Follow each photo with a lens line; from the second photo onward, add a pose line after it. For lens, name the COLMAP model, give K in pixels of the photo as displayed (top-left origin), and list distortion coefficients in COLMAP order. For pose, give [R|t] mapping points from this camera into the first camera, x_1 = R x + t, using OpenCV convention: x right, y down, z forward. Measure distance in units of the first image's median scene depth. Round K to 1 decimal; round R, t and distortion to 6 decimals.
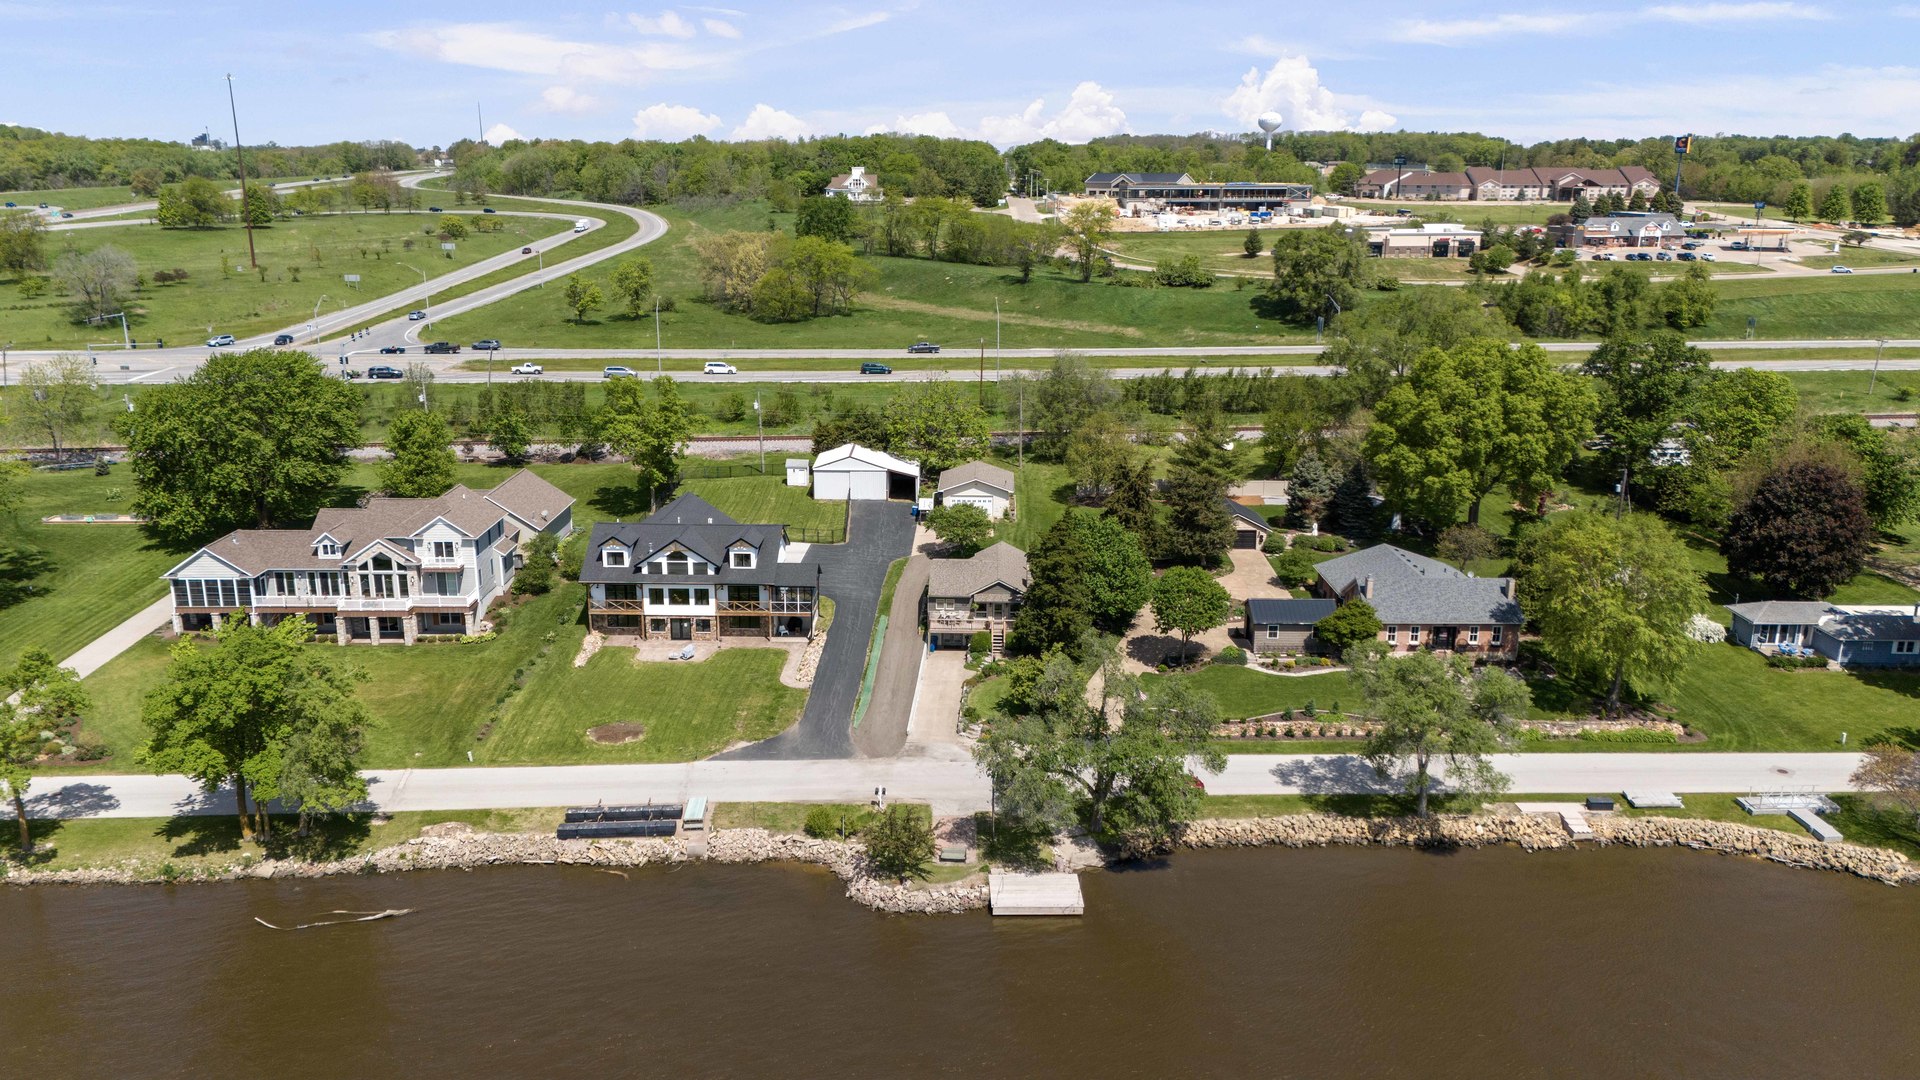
lens RADIAL K [[1401.6, 0, 955.9], [0, 1401.6, 531.5], [0, 0, 1]] dist [0.097664, -0.104992]
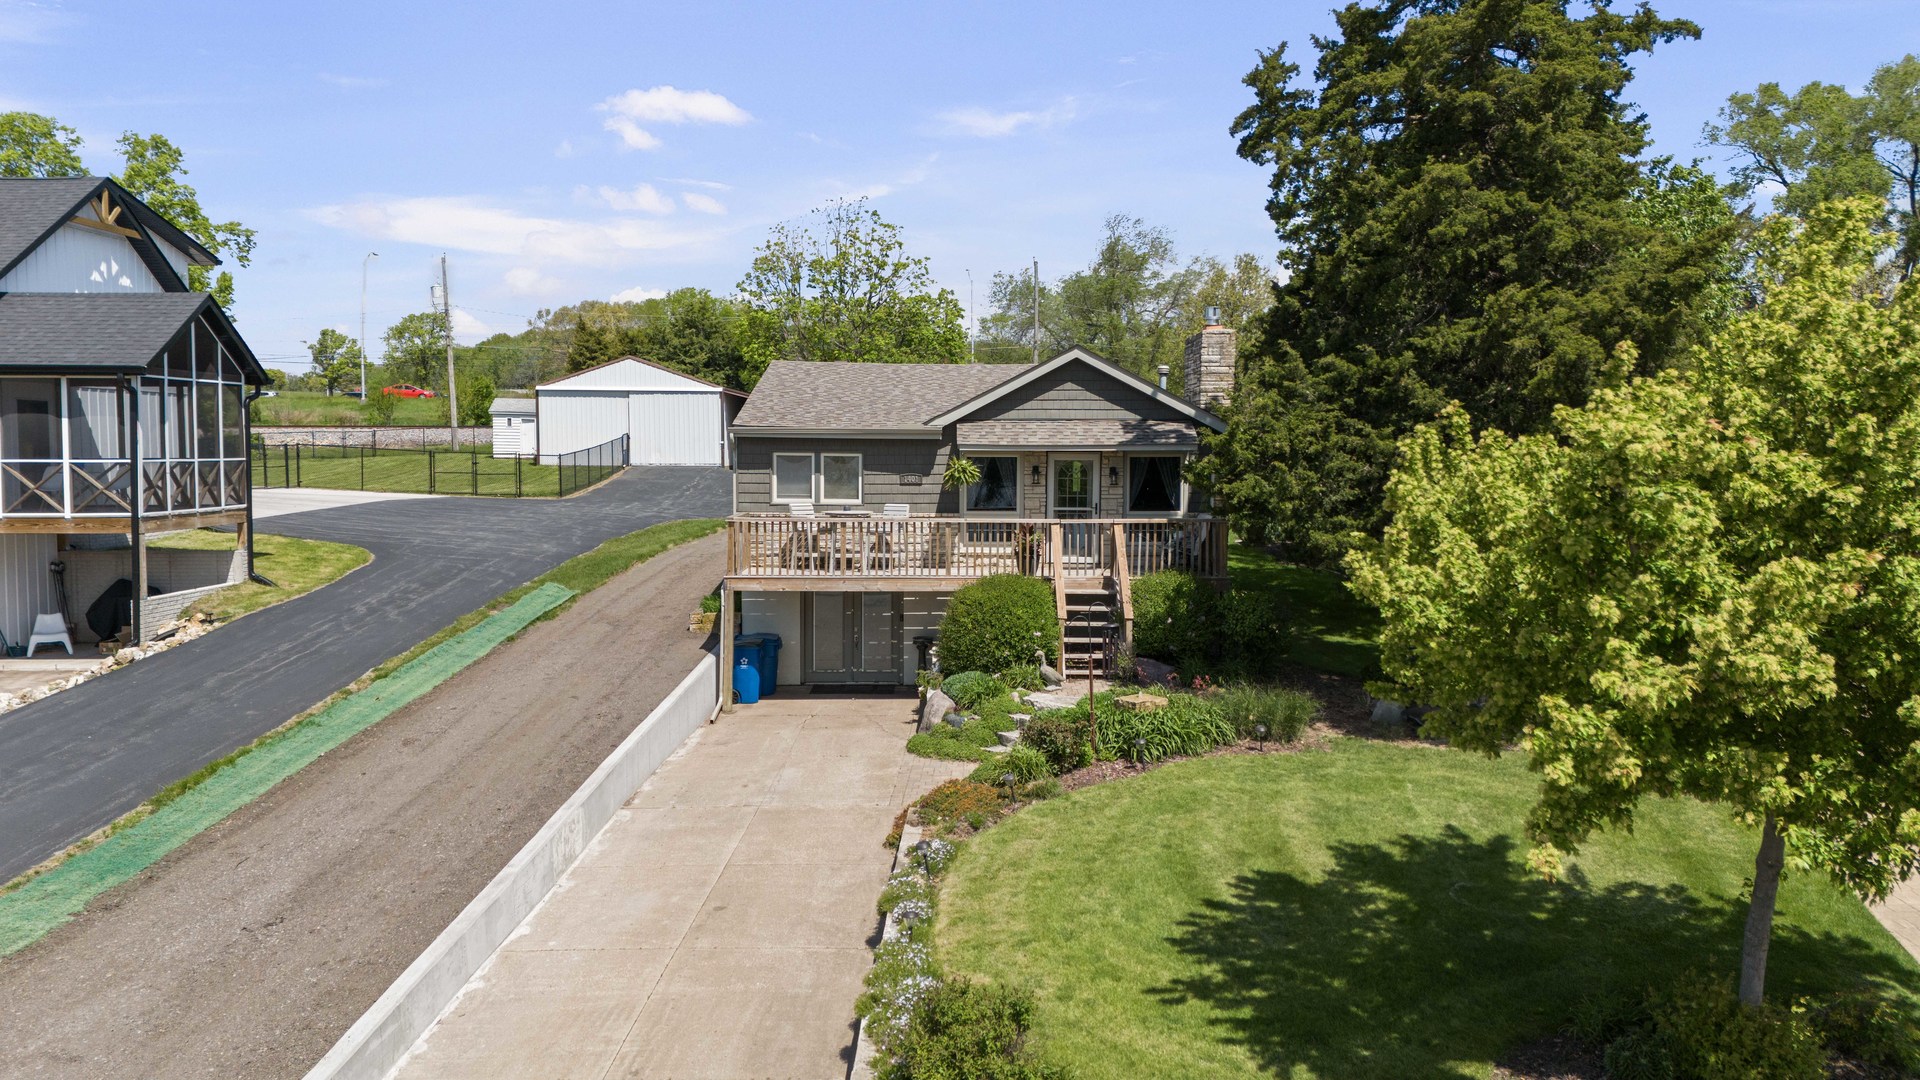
lens RADIAL K [[1401.6, 0, 955.9], [0, 1401.6, 531.5], [0, 0, 1]] dist [0.097664, -0.104992]
pose [[0.999288, -0.002010, 0.037679, 0.005143], [0.009235, 0.981237, -0.192586, 0.100940], [-0.036585, 0.192797, 0.980556, 0.801616]]
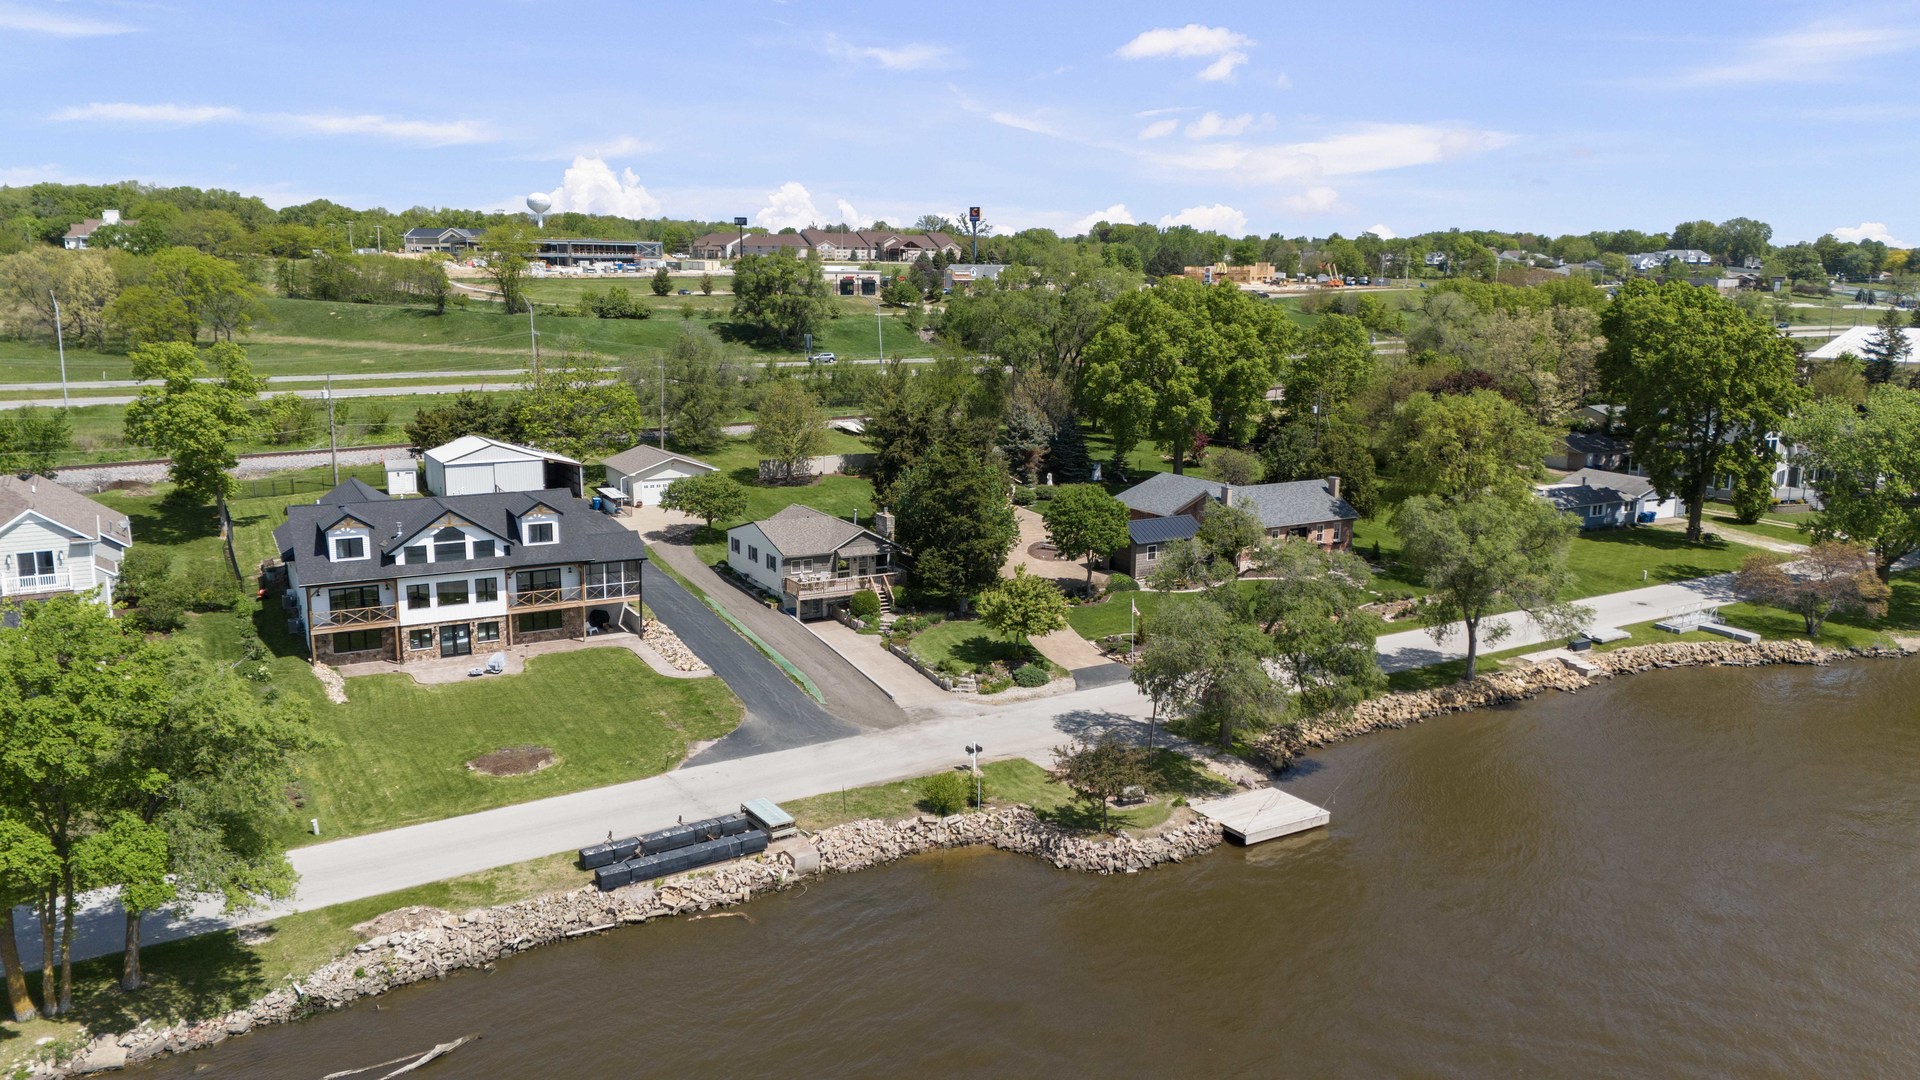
lens RADIAL K [[1401.6, 0, 955.9], [0, 1401.6, 531.5], [0, 0, 1]] dist [0.097664, -0.104992]
pose [[0.861907, -0.088550, 0.499275, -0.333462], [0.123476, 0.991647, -0.037285, 0.073674], [-0.491803, 0.093785, 0.865641, 0.260665]]
